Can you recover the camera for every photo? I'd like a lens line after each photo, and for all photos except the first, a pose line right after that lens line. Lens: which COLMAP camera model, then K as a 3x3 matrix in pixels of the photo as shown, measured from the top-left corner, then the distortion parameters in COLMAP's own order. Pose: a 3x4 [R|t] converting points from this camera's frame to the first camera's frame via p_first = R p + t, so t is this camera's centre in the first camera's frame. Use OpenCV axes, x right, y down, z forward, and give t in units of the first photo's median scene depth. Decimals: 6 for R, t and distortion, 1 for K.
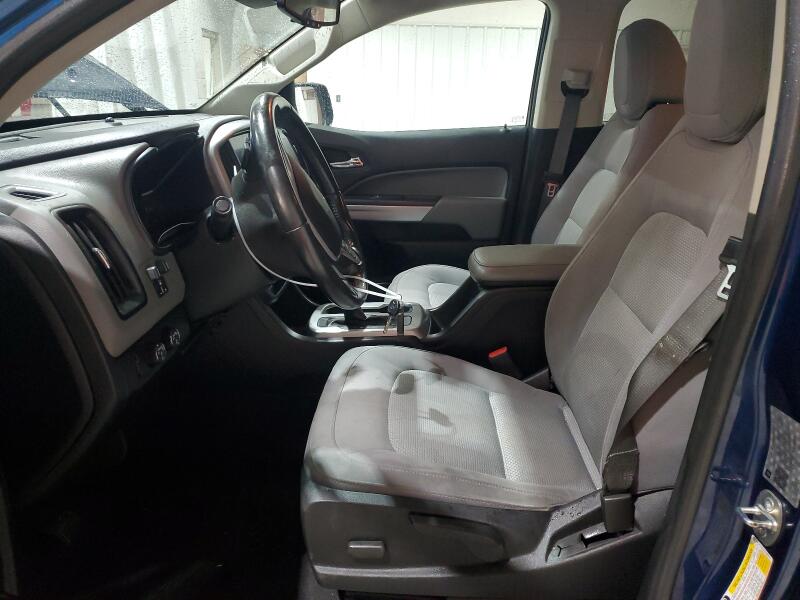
lens RADIAL K [[624.5, 0, 396.7], [0, 624.5, 300.2], [0, 0, 1]] dist [-0.000240, 0.015021]
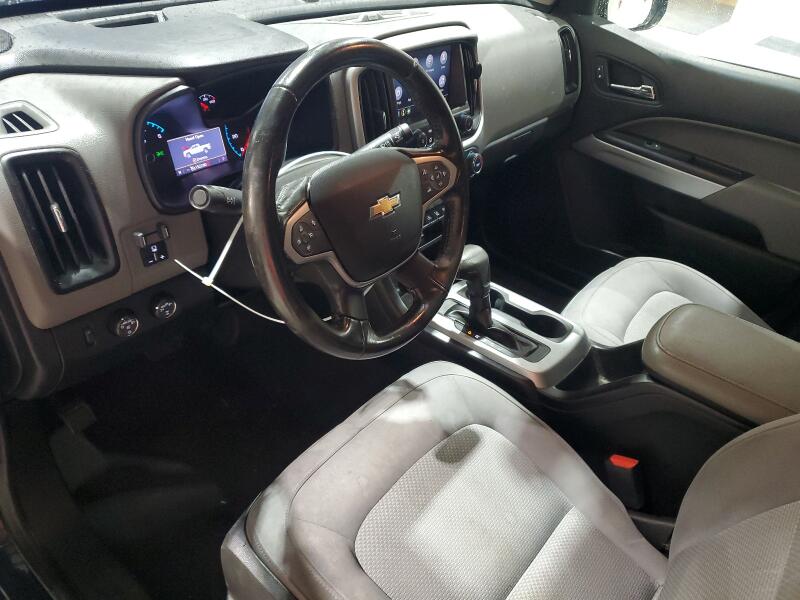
lens RADIAL K [[624.5, 0, 396.7], [0, 624.5, 300.2], [0, 0, 1]] dist [-0.000240, 0.015021]
pose [[0.784166, 0.460032, -0.416479, 0.177878], [-0.327132, 0.876766, 0.352514, -0.250606], [0.527322, -0.140186, 0.838021, 0.301701]]
